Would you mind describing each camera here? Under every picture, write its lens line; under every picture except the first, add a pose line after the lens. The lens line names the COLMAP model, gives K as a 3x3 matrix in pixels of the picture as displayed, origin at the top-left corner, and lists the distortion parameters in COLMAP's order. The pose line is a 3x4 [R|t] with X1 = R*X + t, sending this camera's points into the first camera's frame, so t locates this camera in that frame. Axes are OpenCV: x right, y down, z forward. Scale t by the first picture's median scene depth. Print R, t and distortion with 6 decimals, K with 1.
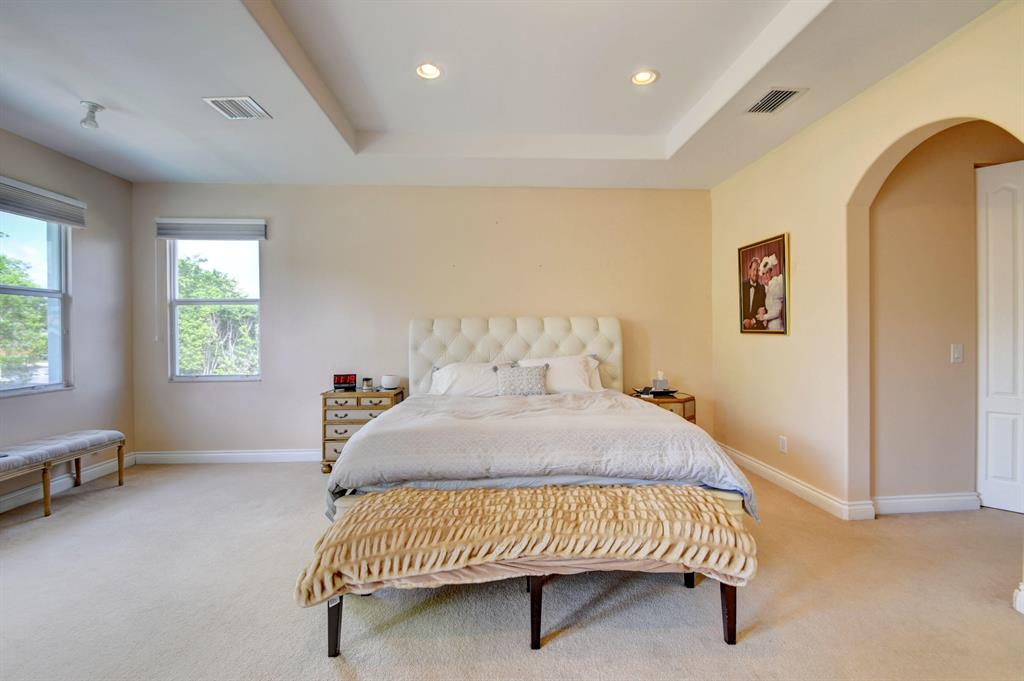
lens RADIAL K [[449.4, 0, 509.8], [0, 449.4, 337.3], [0, 0, 1]] dist [-0.000525, -0.008048]
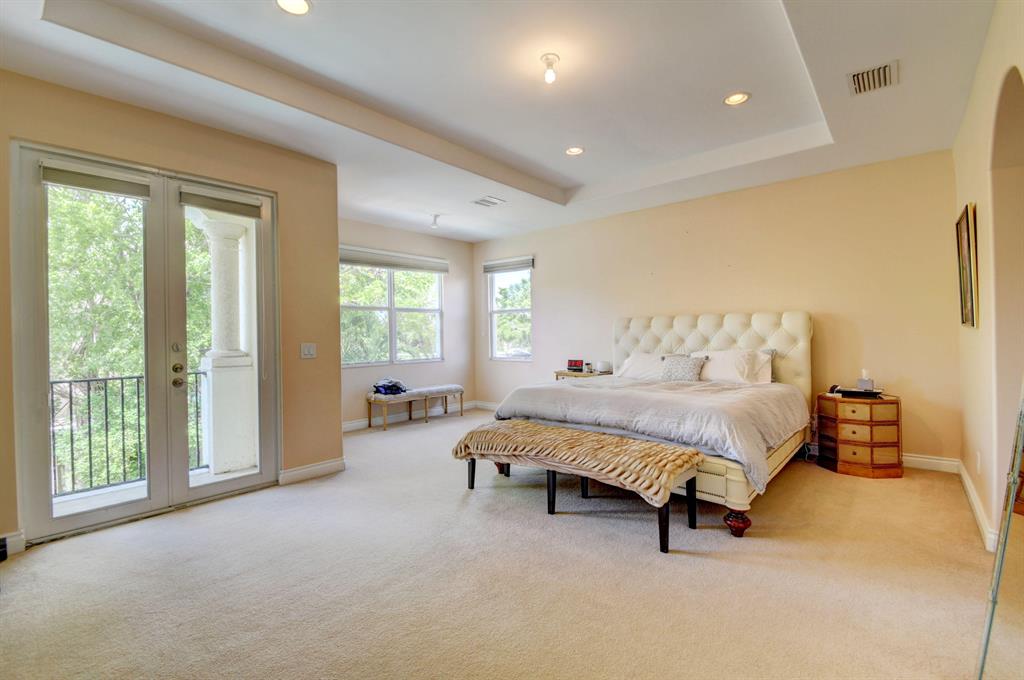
lens RADIAL K [[449.4, 0, 517.1], [0, 449.4, 336.4], [0, 0, 1]] dist [-0.000525, -0.008048]
pose [[0.723488, 0.001040, -0.690336, 0.569463], [0.003370, 0.999982, 0.005038, 0.002950], [0.690329, -0.005971, 0.723471, -0.161354]]
